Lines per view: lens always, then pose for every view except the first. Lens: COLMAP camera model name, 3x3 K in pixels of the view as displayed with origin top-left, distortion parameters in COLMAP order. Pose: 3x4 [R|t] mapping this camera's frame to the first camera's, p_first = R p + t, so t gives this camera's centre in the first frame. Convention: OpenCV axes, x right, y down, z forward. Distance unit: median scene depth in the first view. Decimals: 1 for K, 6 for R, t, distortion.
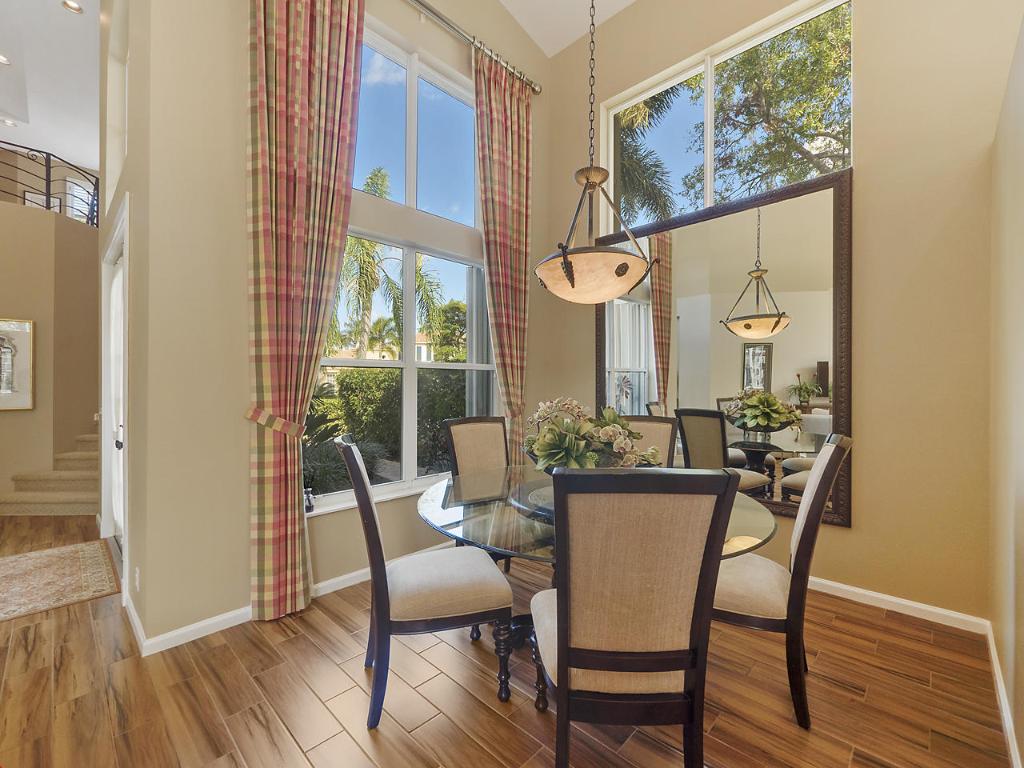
lens RADIAL K [[436.8, 0, 509.2], [0, 436.8, 384.3], [0, 0, 1]] dist [-0.000743, 0.000011]
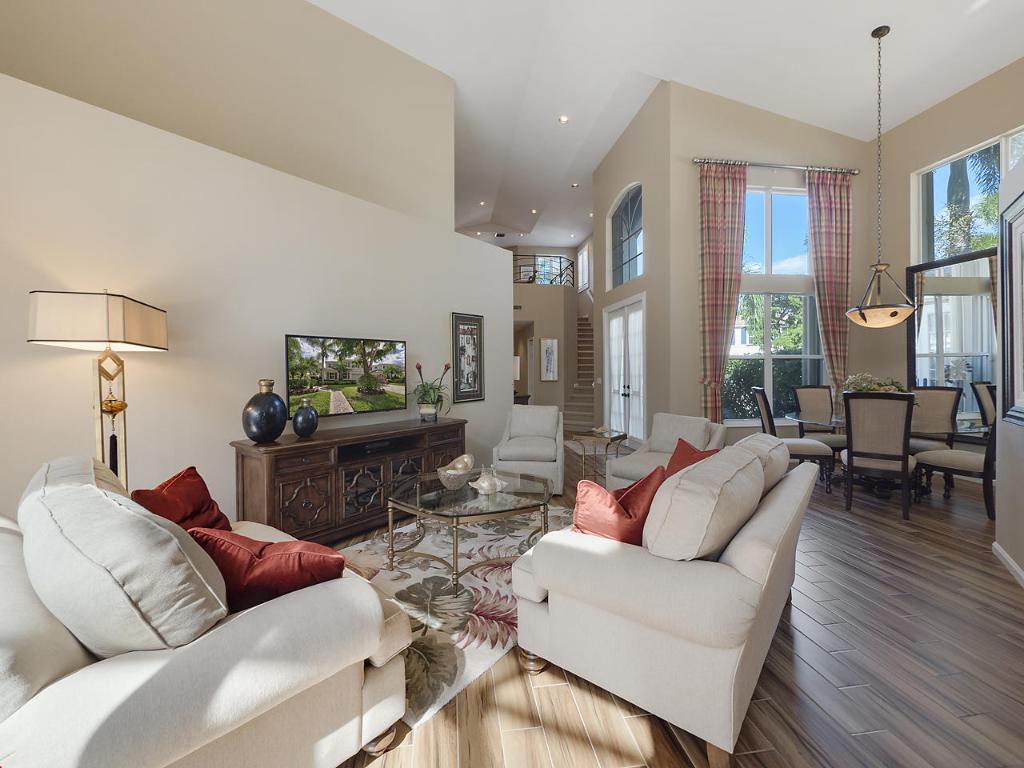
lens RADIAL K [[436.8, 0, 524.4], [0, 436.8, 366.7], [0, 0, 1]] dist [-0.000743, 0.000011]
pose [[0.803894, -0.006330, -0.594739, 0.039140], [0.003101, 0.999974, -0.006452, 0.004201], [0.594764, 0.003343, 0.803893, -1.004180]]
